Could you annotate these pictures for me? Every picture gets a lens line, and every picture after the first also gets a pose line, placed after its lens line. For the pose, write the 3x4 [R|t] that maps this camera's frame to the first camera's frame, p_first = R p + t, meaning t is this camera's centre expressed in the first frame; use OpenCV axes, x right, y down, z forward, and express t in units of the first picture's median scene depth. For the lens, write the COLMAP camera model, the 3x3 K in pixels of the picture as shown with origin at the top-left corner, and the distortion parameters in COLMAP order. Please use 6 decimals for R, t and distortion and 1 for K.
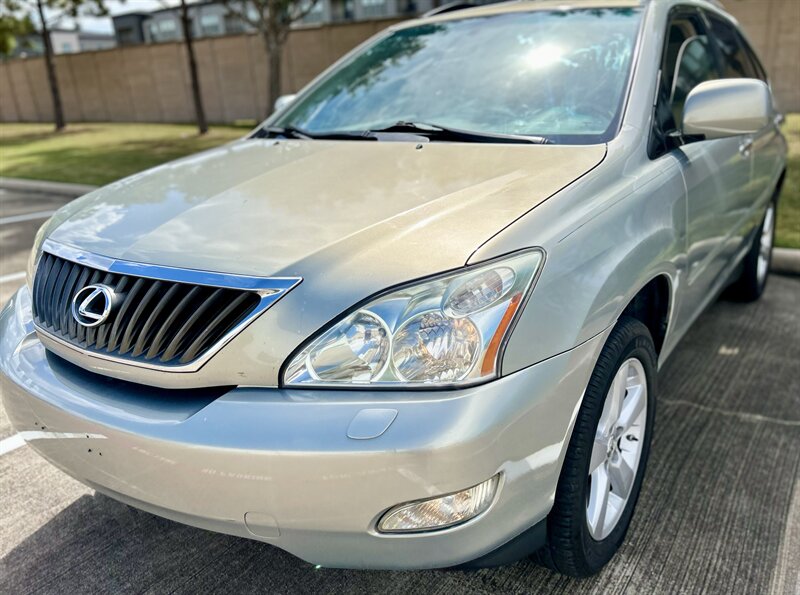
lens RADIAL K [[653.3, 0, 414.8], [0, 653.3, 297.7], [0, 0, 1]] dist [0.032754, -0.050454]
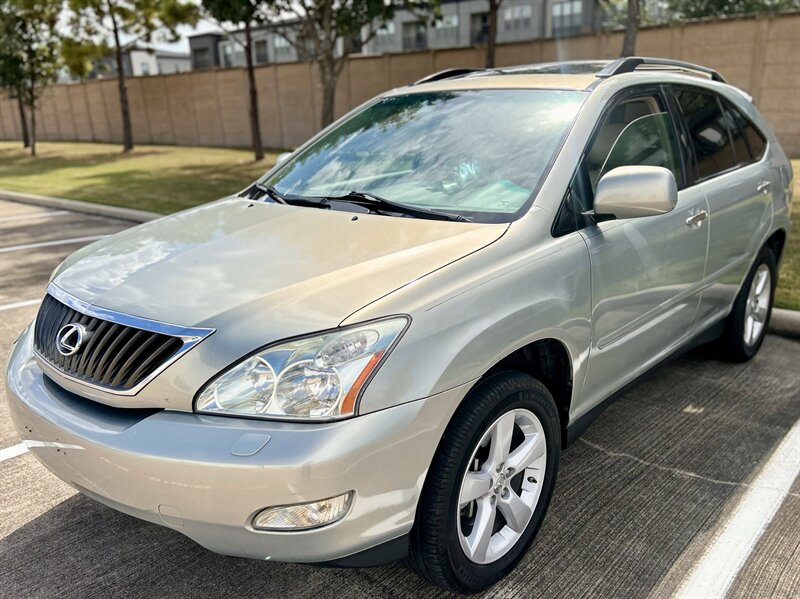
lens RADIAL K [[687.3, 0, 403.2], [0, 687.3, 315.6], [0, 0, 1]] dist [0.011974, -0.011464]
pose [[0.992214, 0.055295, -0.111594, 0.222396], [-0.057503, 0.998206, -0.016658, -0.035617], [0.110473, 0.022945, 0.993614, -0.204364]]
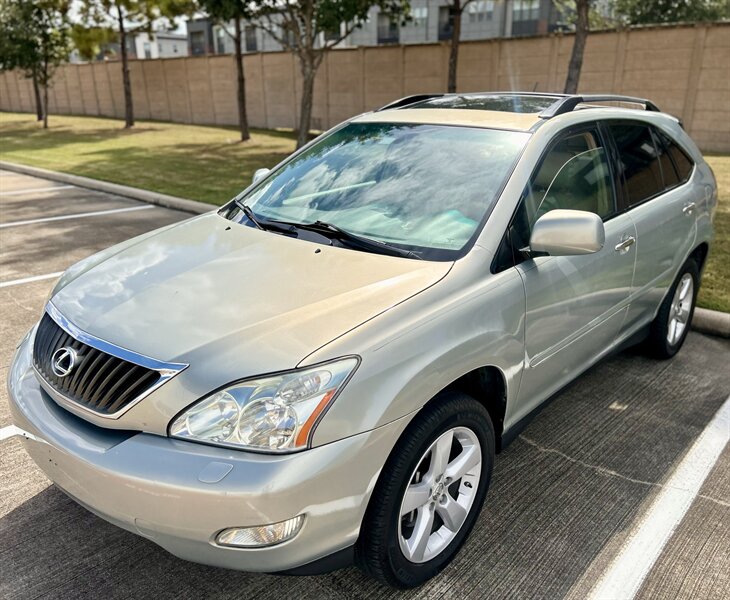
lens RADIAL K [[614.0, 0, 363.5], [0, 614.0, 280.8], [0, 0, 1]] dist [0.009356, -0.008154]
pose [[0.988711, 0.085021, -0.123381, 0.238482], [-0.086006, 0.996291, -0.002664, -0.158291], [0.122697, 0.013245, 0.992356, -0.215346]]
